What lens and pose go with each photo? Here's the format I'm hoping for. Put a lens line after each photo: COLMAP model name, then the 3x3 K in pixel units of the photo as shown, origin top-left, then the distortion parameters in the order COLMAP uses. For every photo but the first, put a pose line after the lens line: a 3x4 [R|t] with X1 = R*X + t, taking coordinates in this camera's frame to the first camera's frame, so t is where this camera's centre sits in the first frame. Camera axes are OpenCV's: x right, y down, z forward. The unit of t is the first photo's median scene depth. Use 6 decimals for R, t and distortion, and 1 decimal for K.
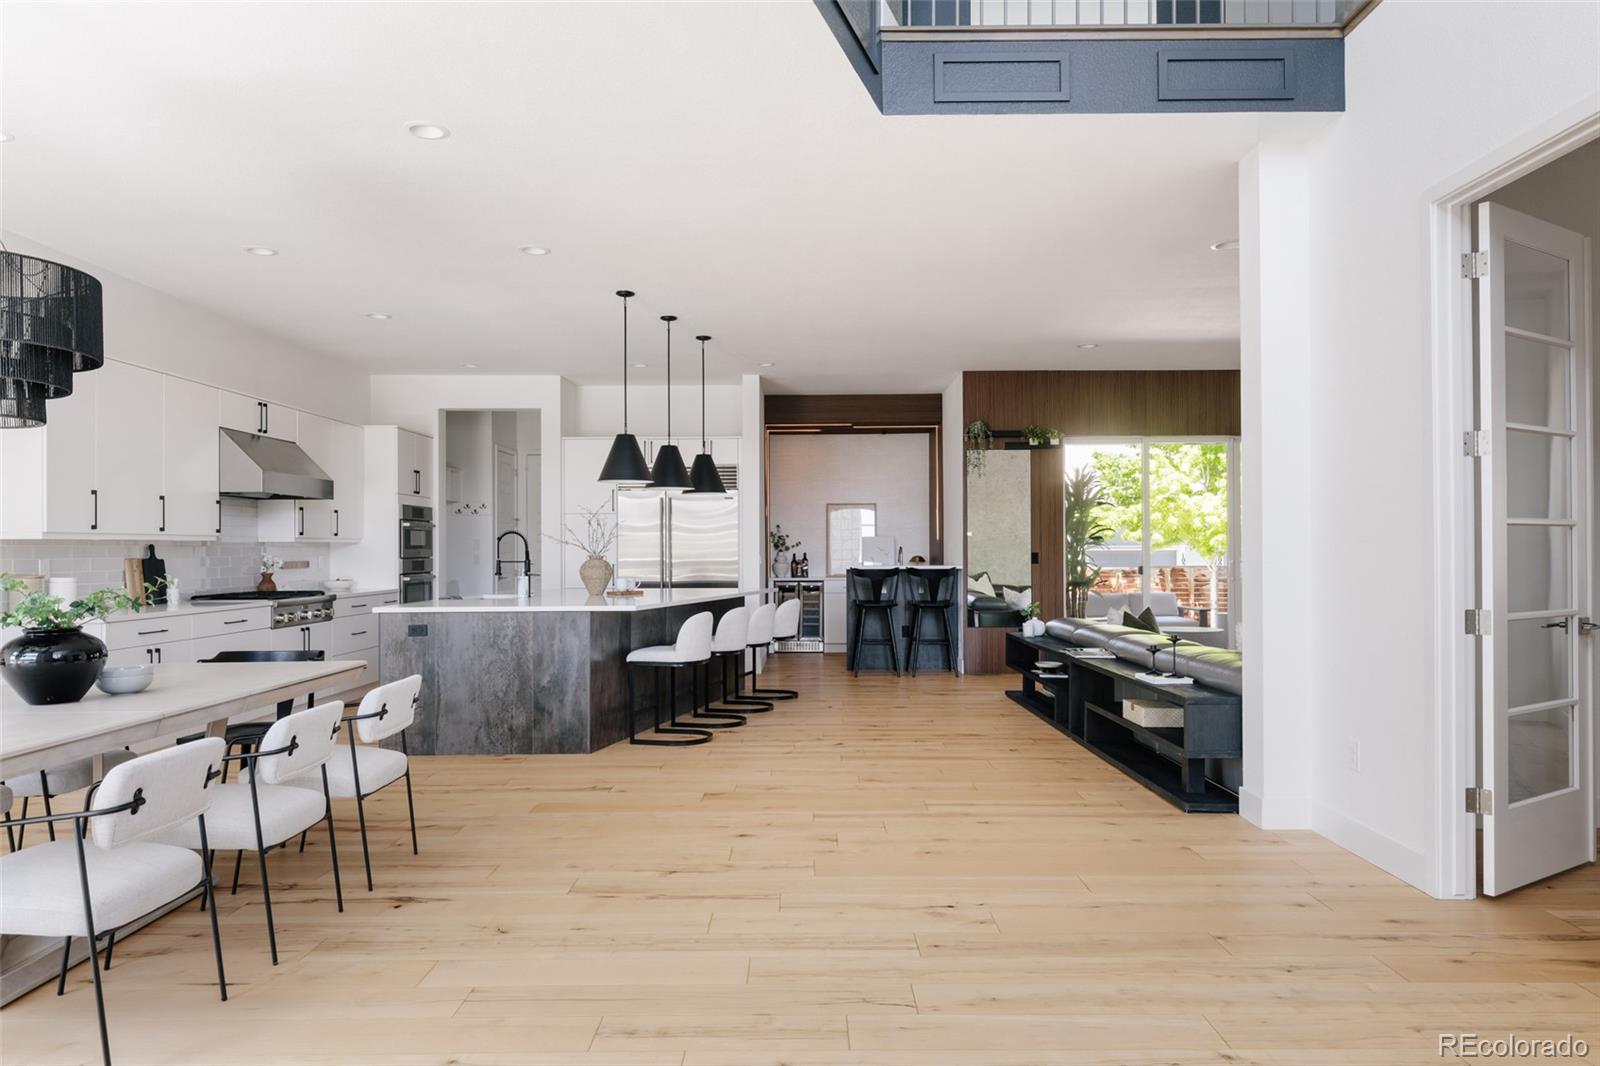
lens RADIAL K [[1030.6, 0, 819.3], [0, 1030.6, 532.8], [0, 0, 1]] dist [0.000313, -0.010755]
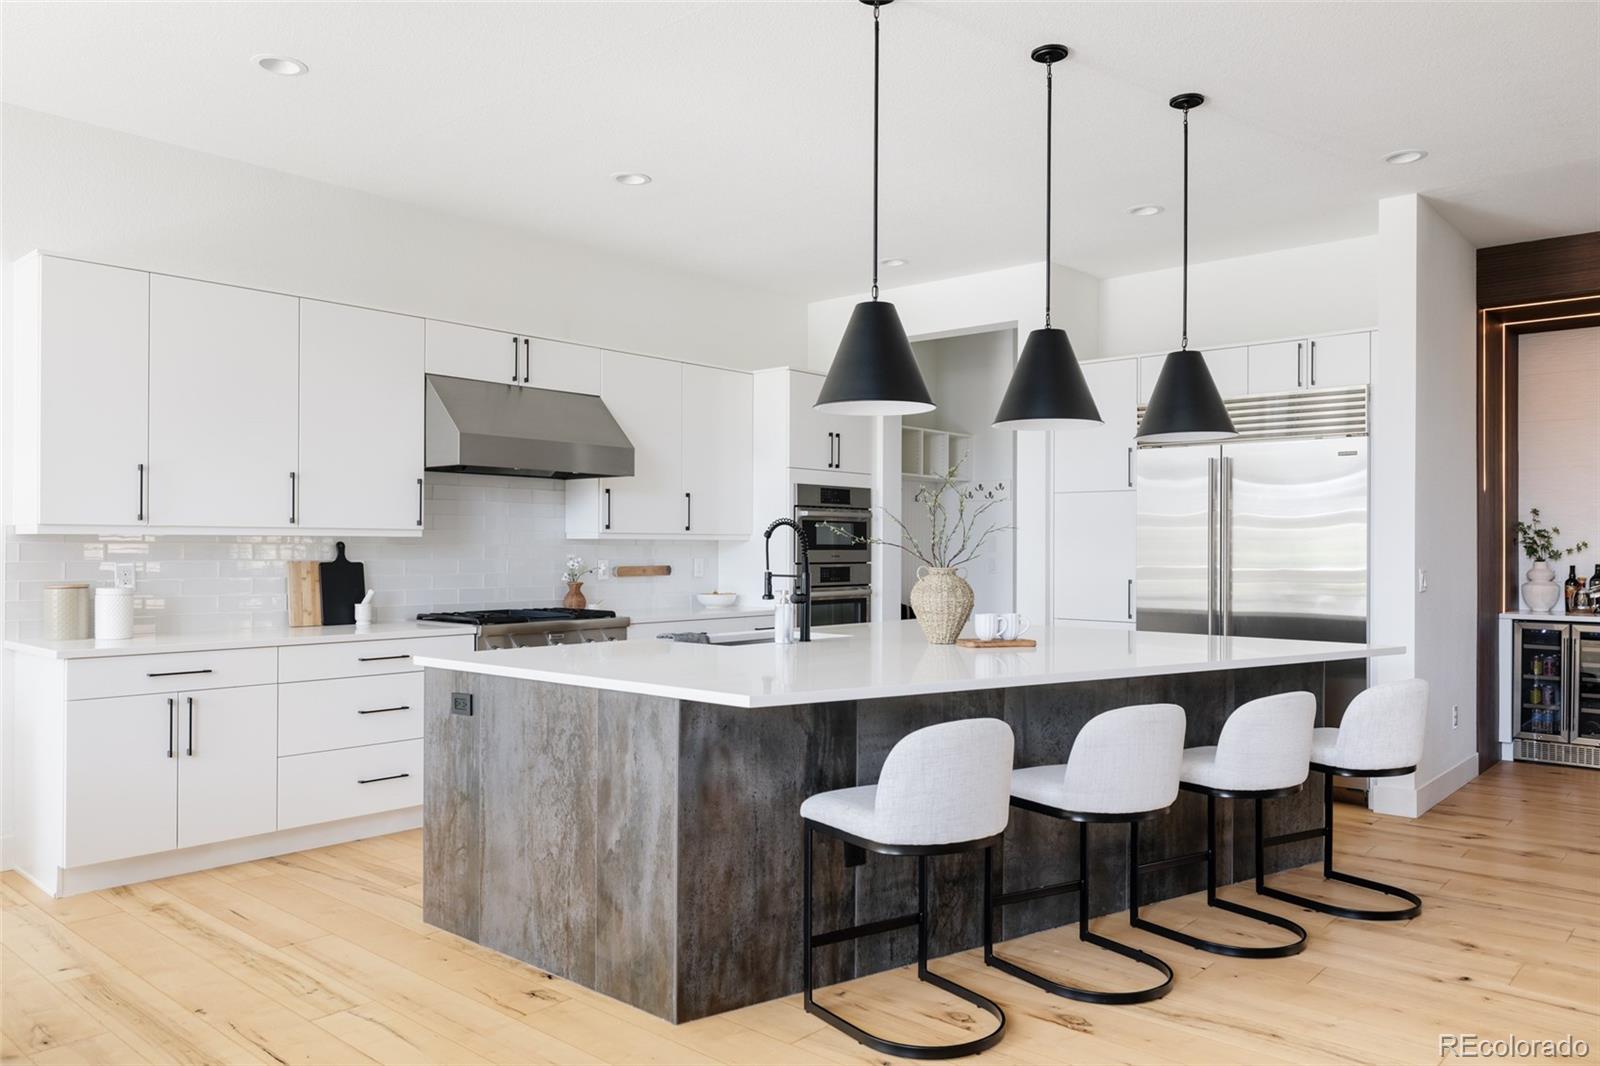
lens RADIAL K [[1136.0, 0, 804.1], [0, 1136.0, 540.5], [0, 0, 1]] dist [0.016951, -0.011409]
pose [[0.743521, 0.003505, -0.668704, 0.133324], [0.002498, 0.999965, 0.008019, 0.004894], [0.668708, -0.007633, 0.743486, 0.643017]]
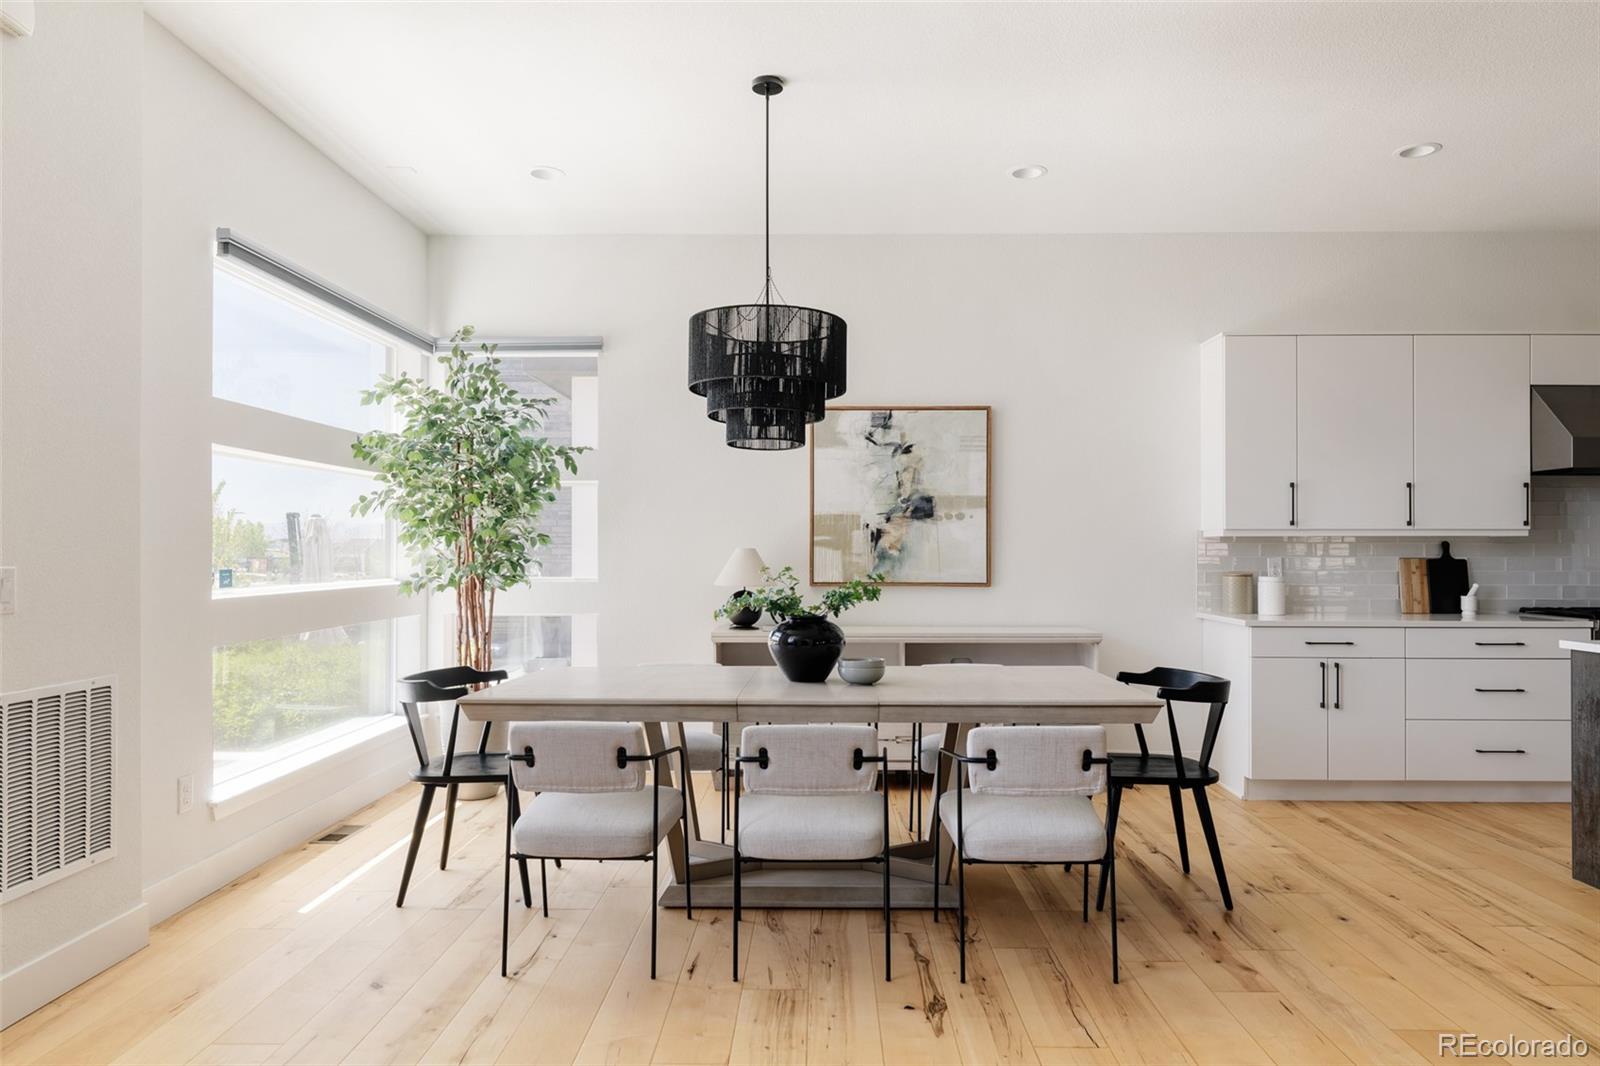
lens RADIAL K [[1030.6, 0, 790.4], [0, 1030.6, 543.4], [0, 0, 1]] dist [0.000313, -0.010755]
pose [[-0.033015, 0.000366, -0.999455, 0.203600], [0.013604, 0.999907, -0.000084, 0.006040], [0.999362, -0.013599, -0.033017, 0.516555]]
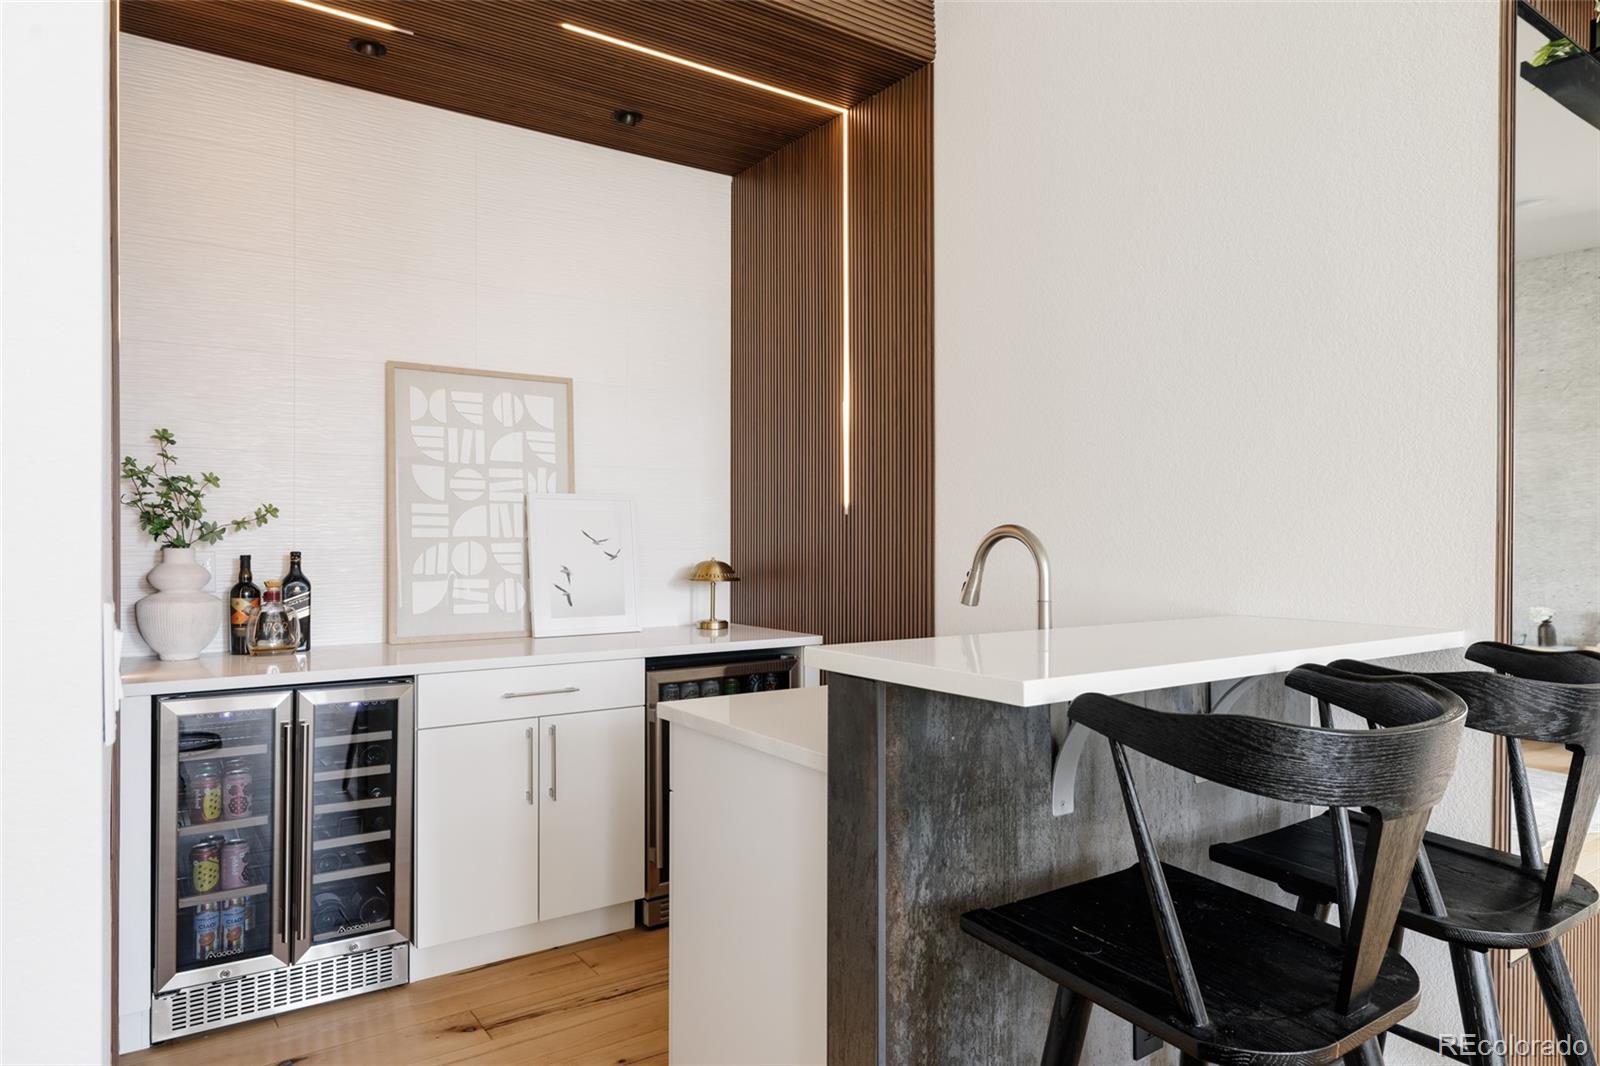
lens RADIAL K [[954.8, 0, 814.8], [0, 954.8, 548.4], [0, 0, 1]] dist [0.006102, -0.000332]
pose [[0.818065, 0.001628, 0.575123, -0.084148], [-0.014589, 0.999733, 0.017923, 0.024380], [-0.574940, -0.023053, 0.817871, 1.428286]]
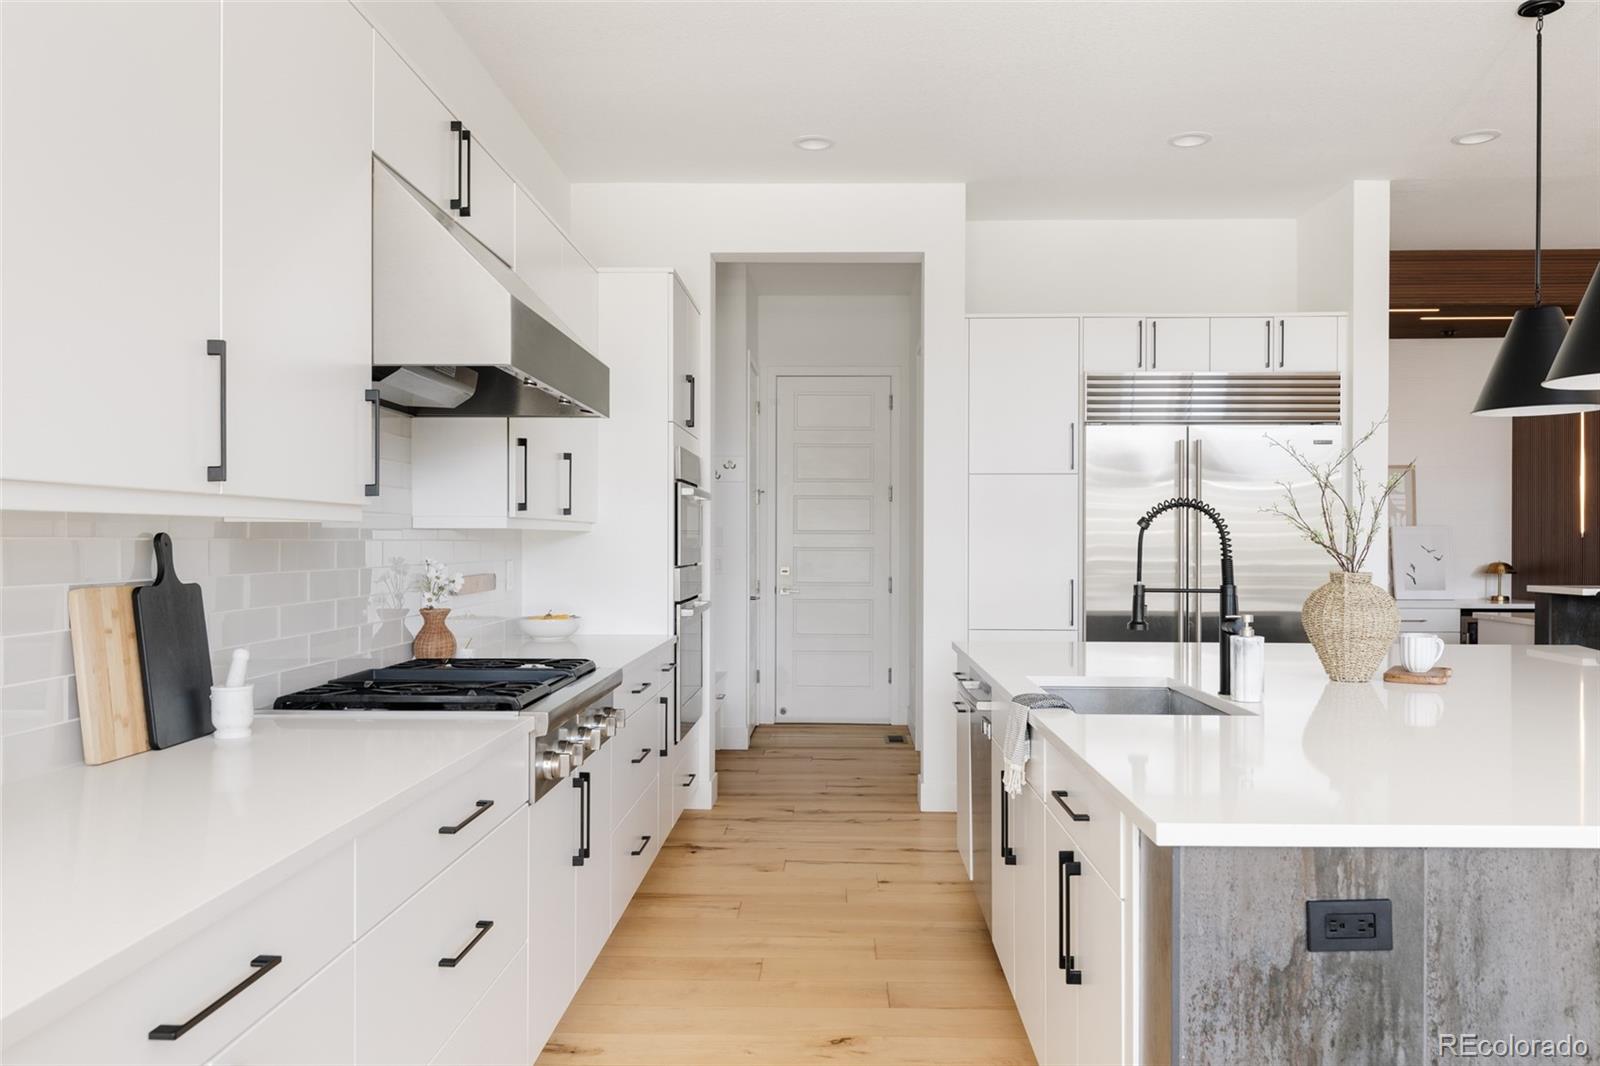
lens RADIAL K [[1180.9, 0, 801.9], [0, 1180.9, 539.4], [0, 0, 1]] dist [-0.019021, 0.004614]
pose [[0.999235, 0.007048, -0.038467, -0.473681], [-0.006530, 0.999887, 0.013571, 0.007622], [0.038558, -0.013309, 0.999168, 0.702306]]
